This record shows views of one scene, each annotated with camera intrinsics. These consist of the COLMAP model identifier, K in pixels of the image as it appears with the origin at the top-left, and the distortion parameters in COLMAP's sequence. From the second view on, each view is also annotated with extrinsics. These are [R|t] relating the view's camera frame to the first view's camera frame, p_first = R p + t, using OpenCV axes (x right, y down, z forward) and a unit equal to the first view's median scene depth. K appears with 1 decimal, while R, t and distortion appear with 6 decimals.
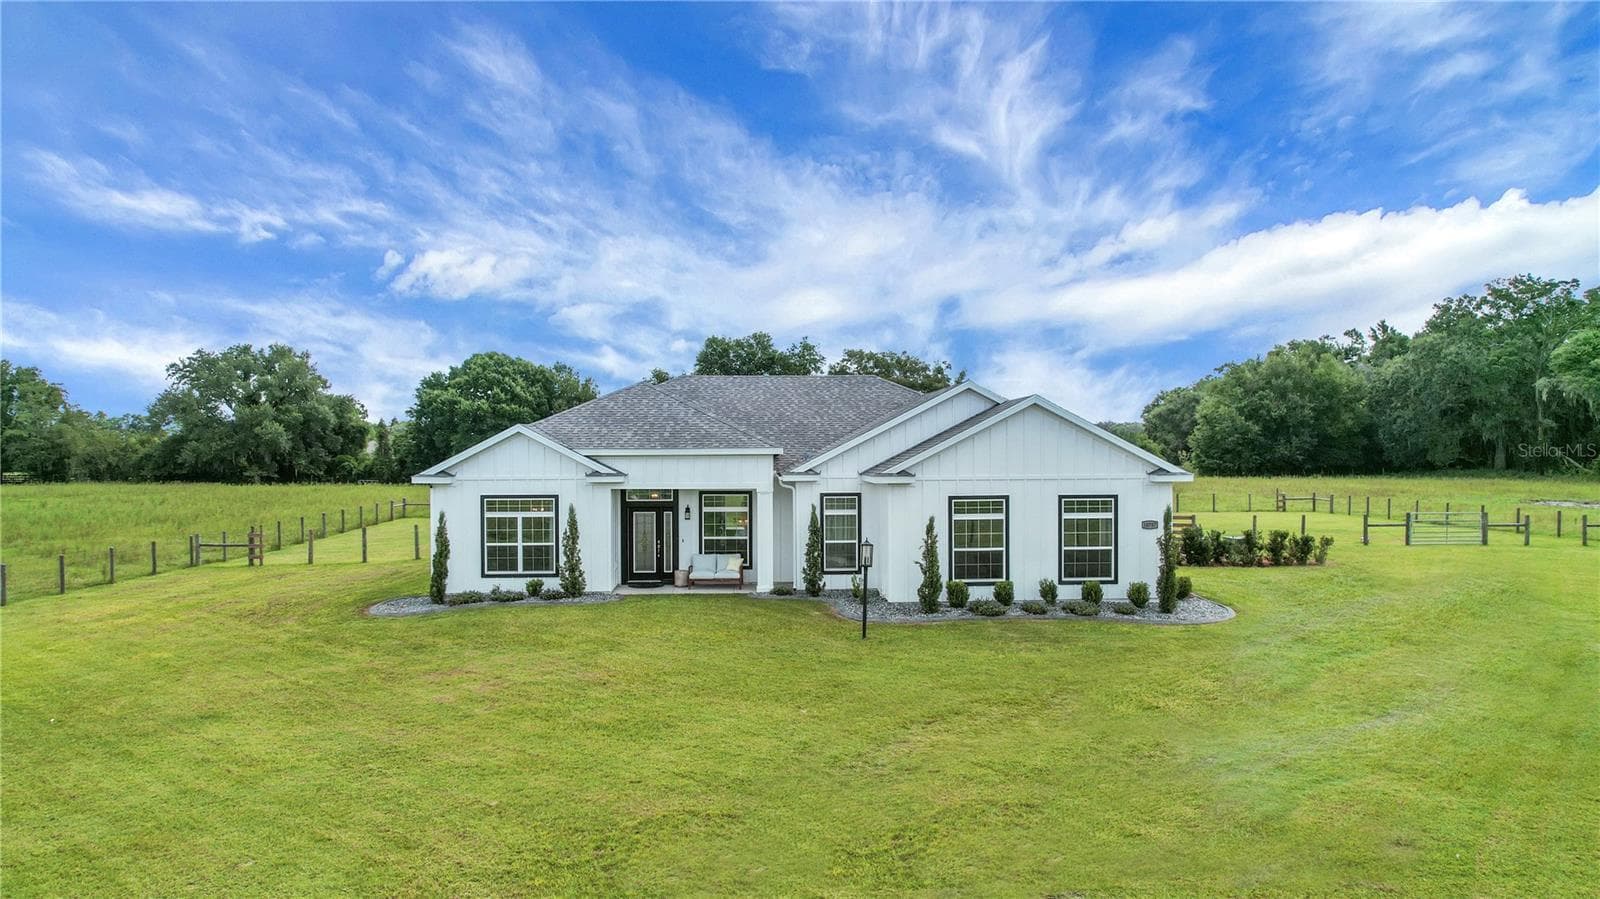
lens RADIAL K [[1008.0, 0, 798.9], [0, 1008.0, 456.2], [0, 0, 1]] dist [-0.070555, 0.056620]
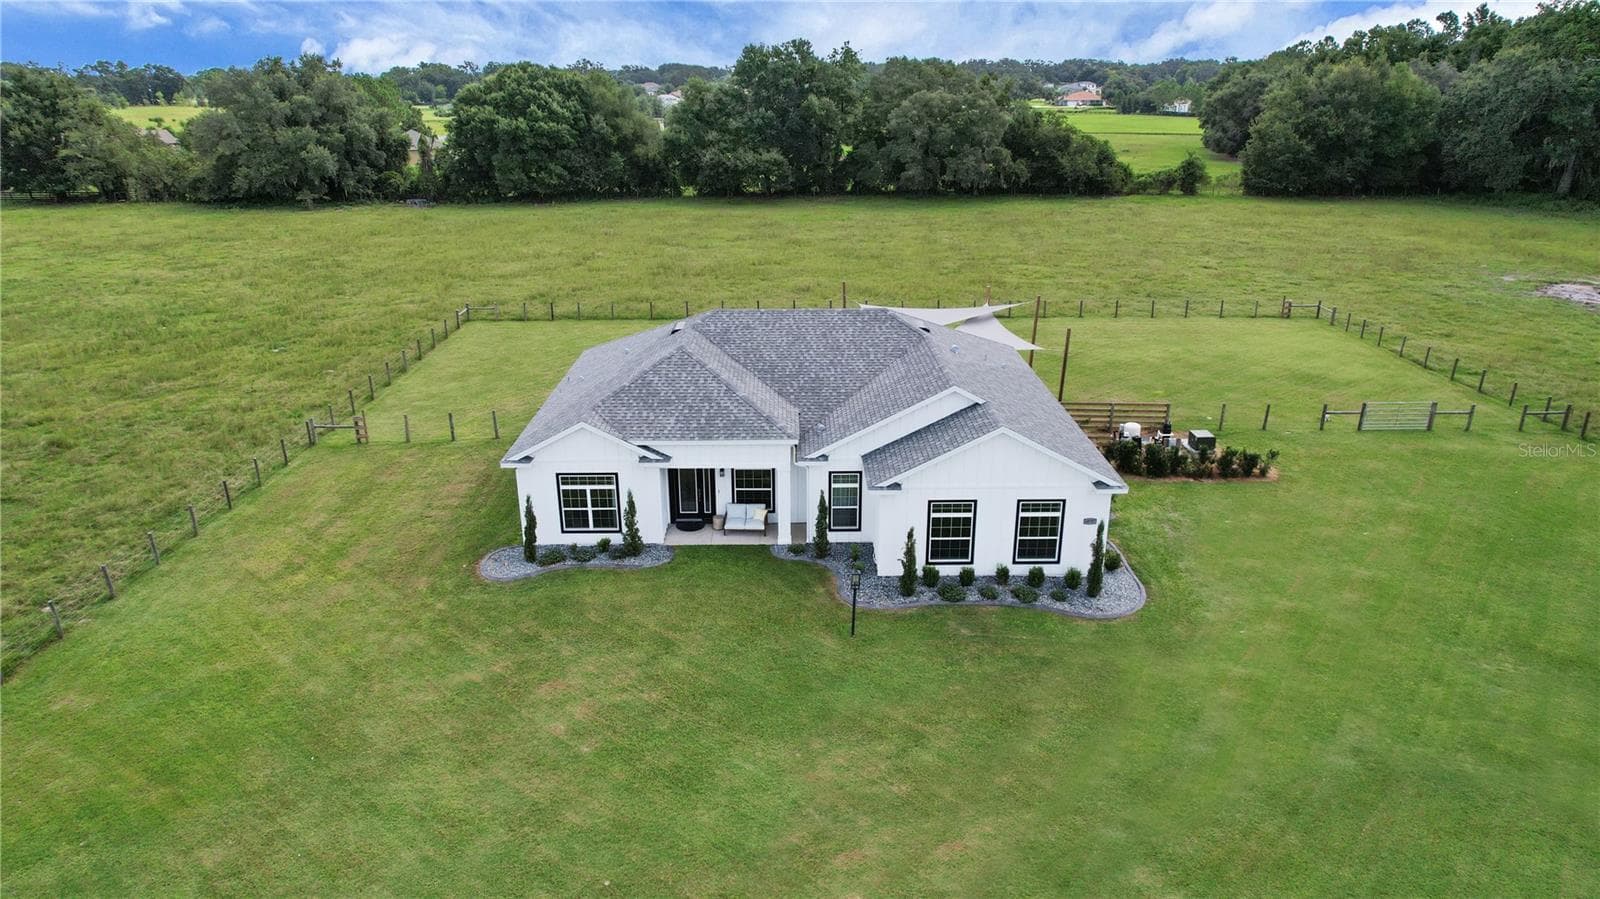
lens RADIAL K [[1008.0, 0, 798.9], [0, 1008.0, 456.2], [0, 0, 1]] dist [-0.070555, 0.056620]
pose [[0.998981, 0.017219, -0.041708, 0.033950], [-0.001579, 0.937101, 0.349054, -0.389448], [0.045095, -0.348633, 0.936174, -0.139495]]
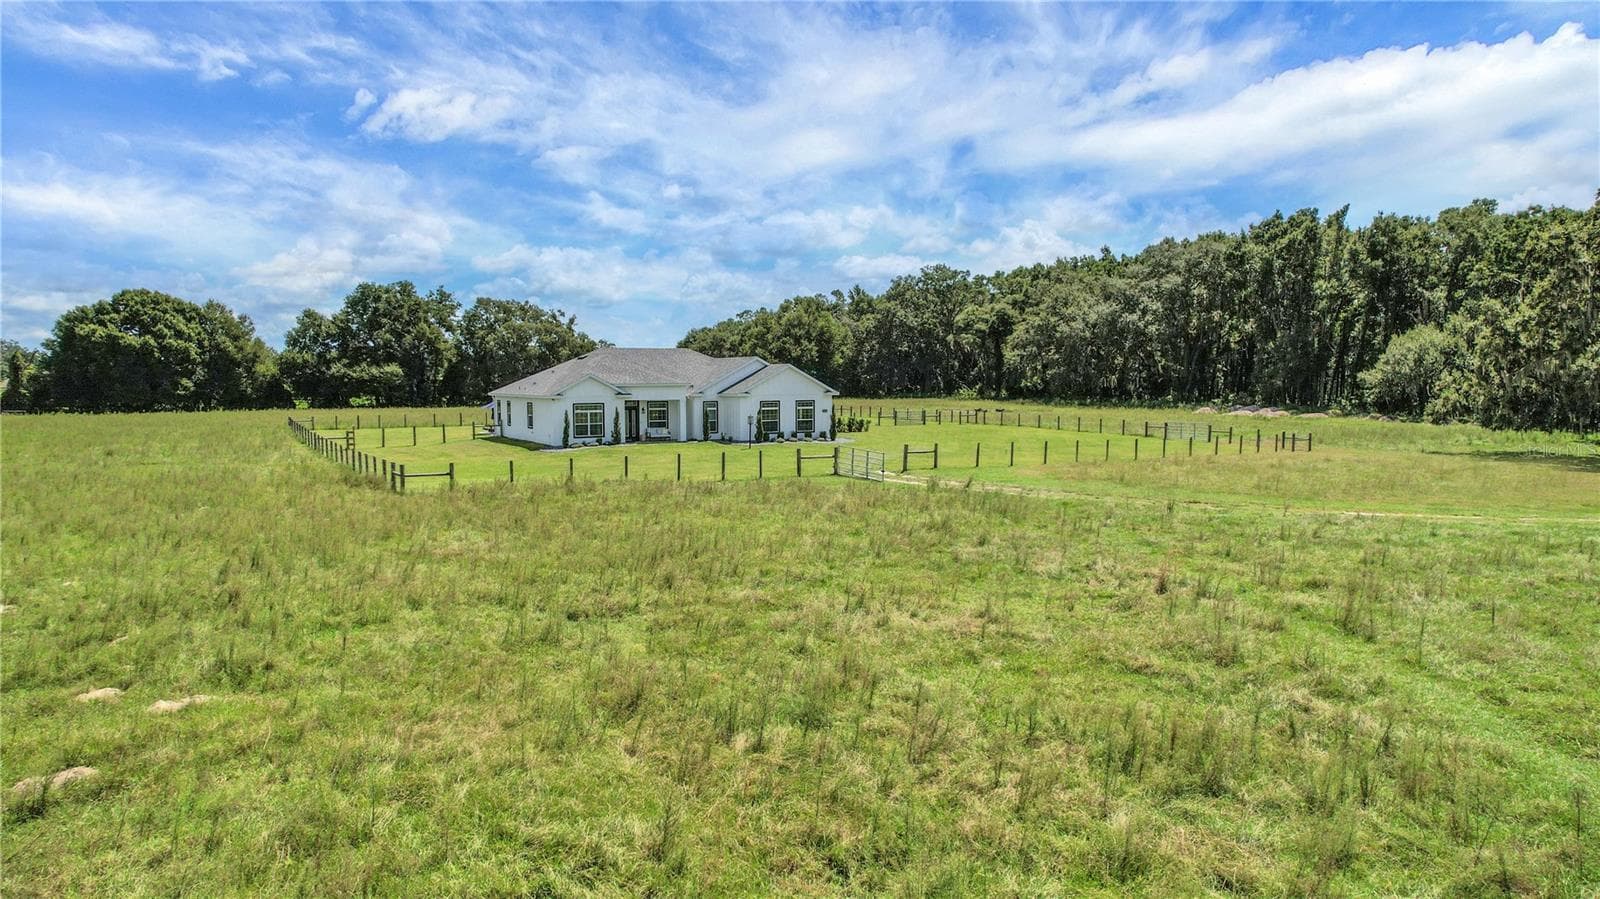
lens RADIAL K [[1008.0, 0, 798.9], [0, 1008.0, 456.2], [0, 0, 1]] dist [-0.070555, 0.056620]
pose [[0.881183, -0.035150, 0.471466, -0.902630], [0.001370, 0.997418, 0.071801, -0.005402], [-0.472773, -0.062624, 0.878956, -1.246045]]
